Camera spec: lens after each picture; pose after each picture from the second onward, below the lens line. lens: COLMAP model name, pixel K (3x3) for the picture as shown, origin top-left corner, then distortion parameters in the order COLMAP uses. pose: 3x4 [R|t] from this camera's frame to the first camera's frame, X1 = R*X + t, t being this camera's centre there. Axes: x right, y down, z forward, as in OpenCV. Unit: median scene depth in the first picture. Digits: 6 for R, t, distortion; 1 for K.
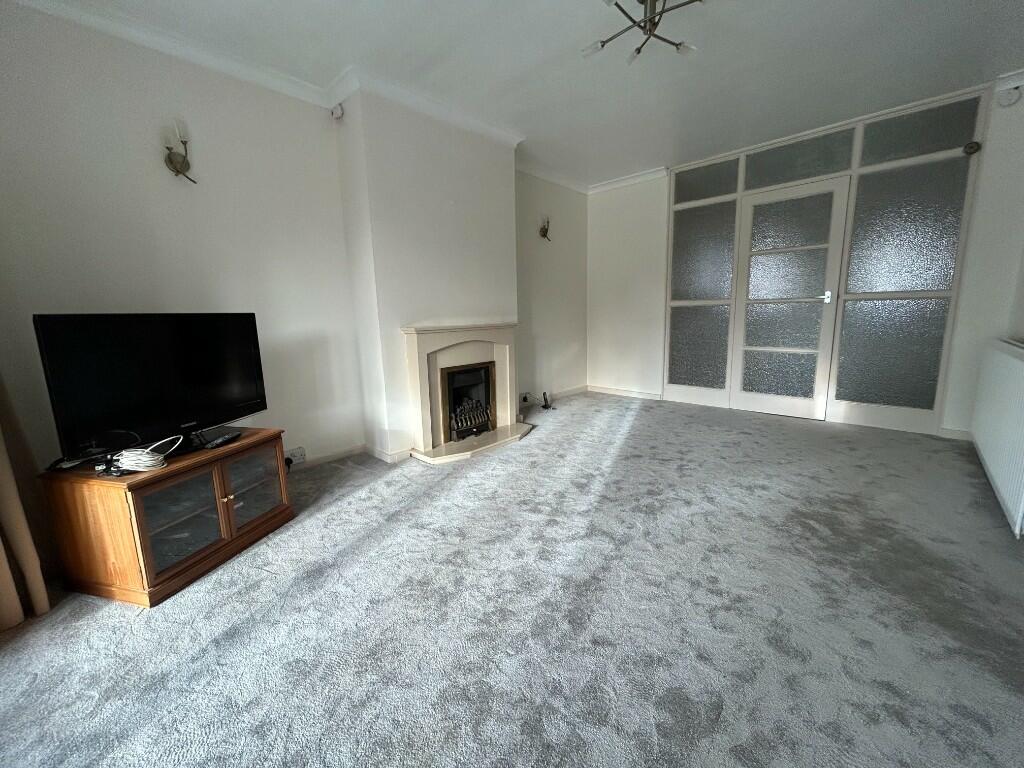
lens RADIAL K [[412.9, 0, 511.2], [0, 412.9, 381.1], [0, 0, 1]] dist [0.000062, 0.000123]
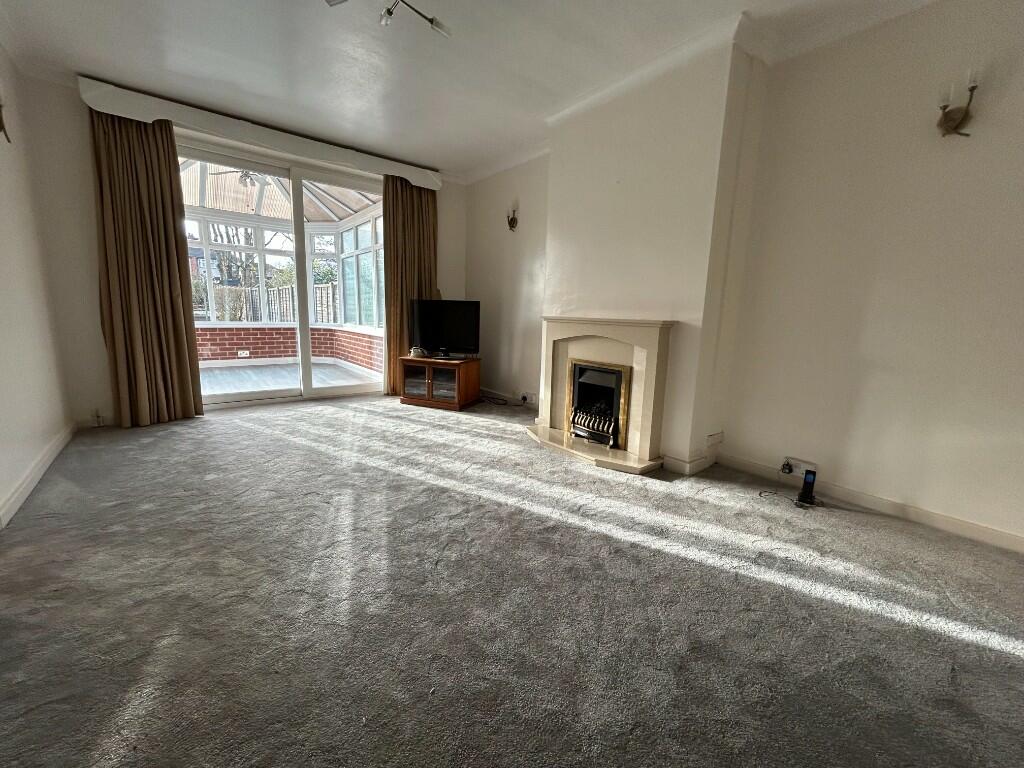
lens RADIAL K [[412.9, 0, 511.2], [0, 412.9, 381.1], [0, 0, 1]] dist [0.000062, 0.000123]
pose [[-0.135875, 0.191582, -0.972026, 0.842163], [-0.186359, 0.958669, 0.215000, -0.166776], [0.973041, 0.210359, -0.094556, 0.944878]]
